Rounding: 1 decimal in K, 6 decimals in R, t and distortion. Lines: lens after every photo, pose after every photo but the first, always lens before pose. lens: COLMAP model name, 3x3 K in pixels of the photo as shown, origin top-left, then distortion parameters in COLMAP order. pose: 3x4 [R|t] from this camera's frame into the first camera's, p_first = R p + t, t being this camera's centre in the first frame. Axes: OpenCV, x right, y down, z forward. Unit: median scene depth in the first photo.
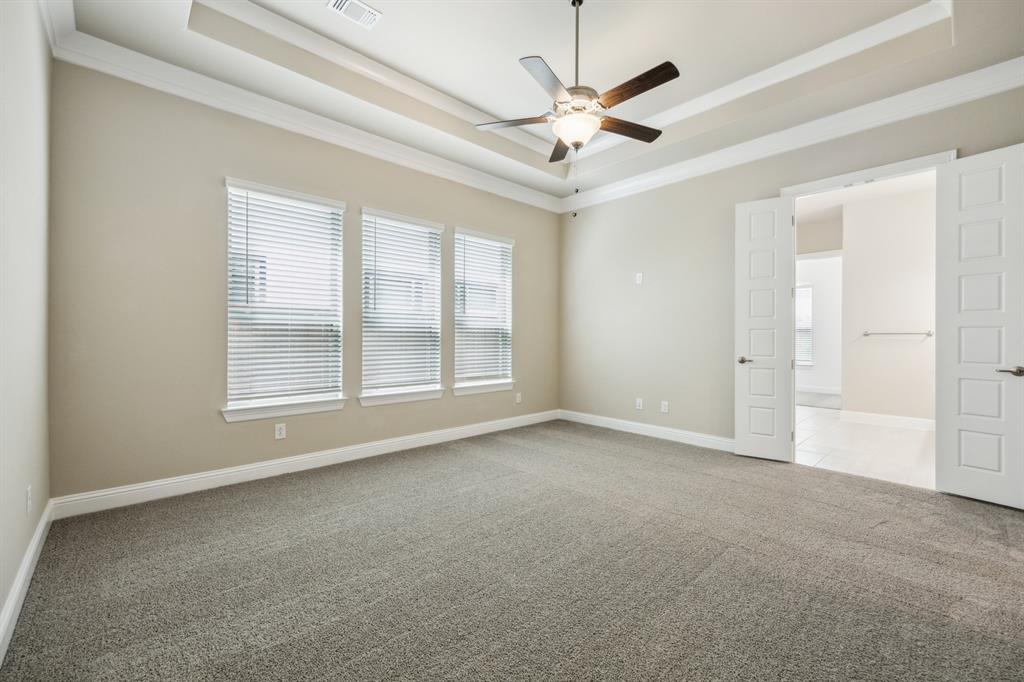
lens RADIAL K [[419.2, 0, 518.7], [0, 419.2, 332.3], [0, 0, 1]] dist [0.013182, -0.001874]
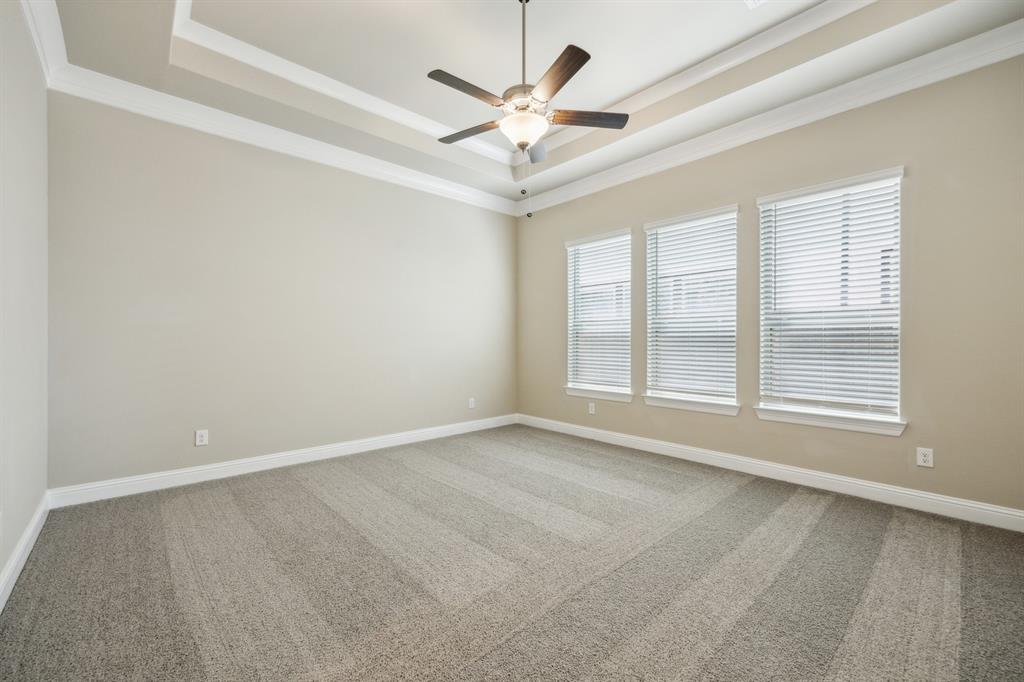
lens RADIAL K [[419.2, 0, 519.9], [0, 419.2, 341.7], [0, 0, 1]] dist [0.013182, -0.001874]
pose [[-0.005311, -0.002364, -0.999983, 0.667921], [0.009112, 0.999956, -0.002412, 0.009251], [0.999944, -0.009125, -0.005290, 0.606294]]
